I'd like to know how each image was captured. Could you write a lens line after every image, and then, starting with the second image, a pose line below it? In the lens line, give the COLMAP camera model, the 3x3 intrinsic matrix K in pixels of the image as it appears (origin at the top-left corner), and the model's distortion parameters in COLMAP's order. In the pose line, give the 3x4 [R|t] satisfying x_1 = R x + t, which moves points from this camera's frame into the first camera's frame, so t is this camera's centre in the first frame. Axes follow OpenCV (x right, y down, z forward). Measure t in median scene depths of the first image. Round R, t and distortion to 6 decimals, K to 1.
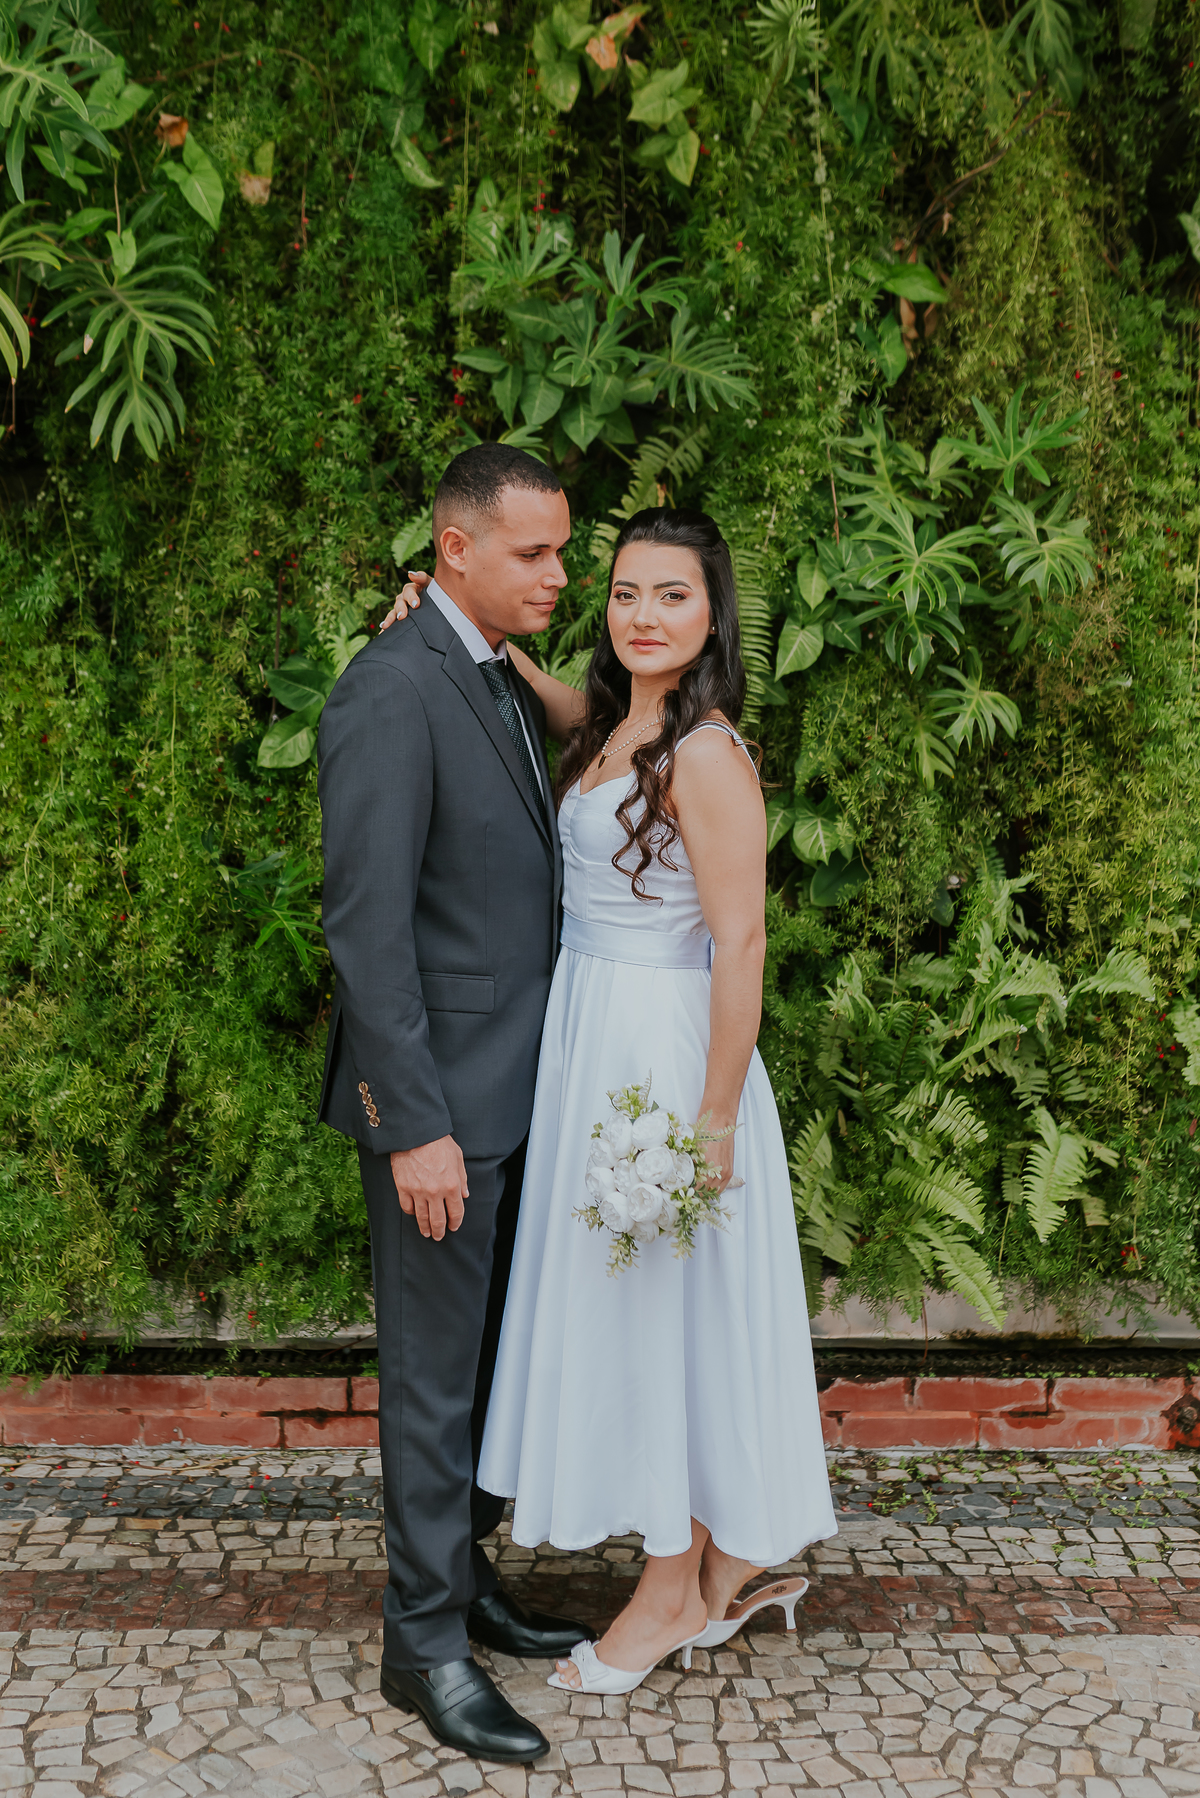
lens RADIAL K [[1890.9, 0, 533.1], [0, 1890.9, 914.9], [0, 0, 1]] dist [-0.015941, 0.027829]
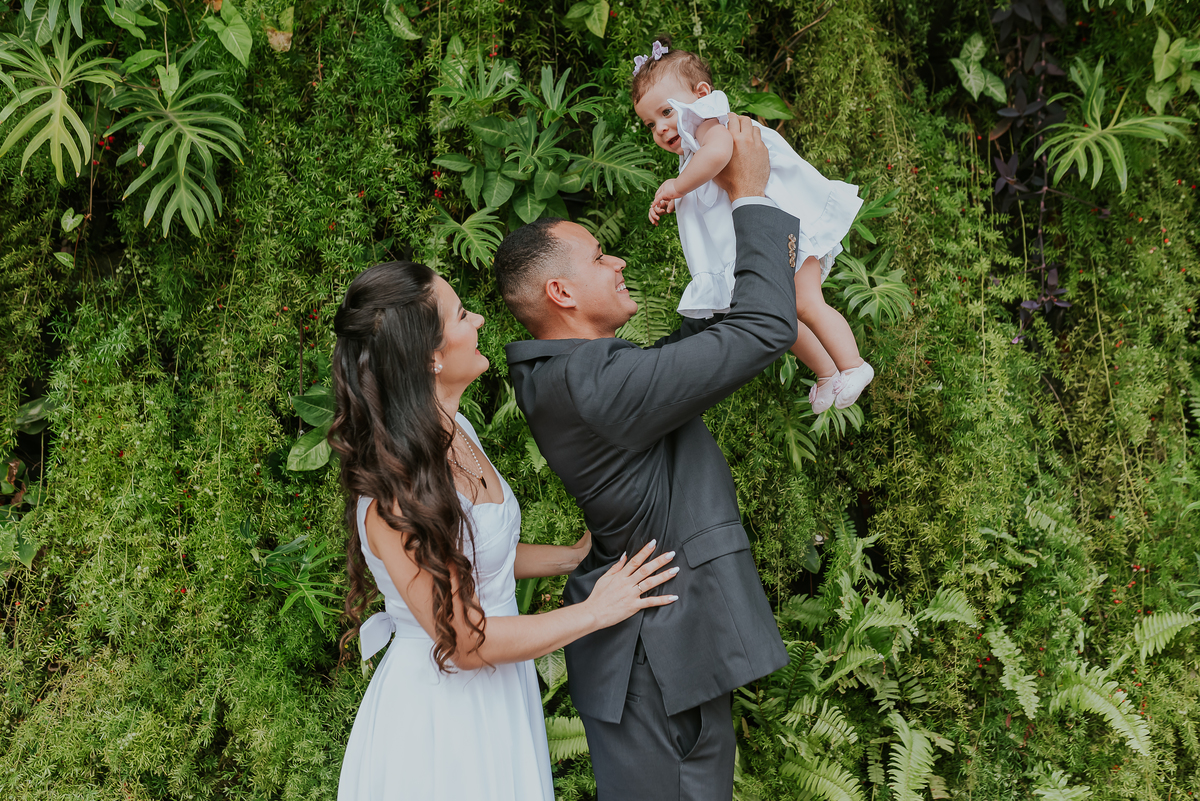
lens RADIAL K [[1166.5, 0, 603.4], [0, 1166.5, 407.5], [0, 0, 1]] dist [-0.007885, 0.007551]
pose [[0.997454, -0.027660, 0.065733, 0.019777], [0.035515, 0.991954, -0.121516, -0.016492], [-0.061843, 0.123541, 0.990411, 0.191550]]
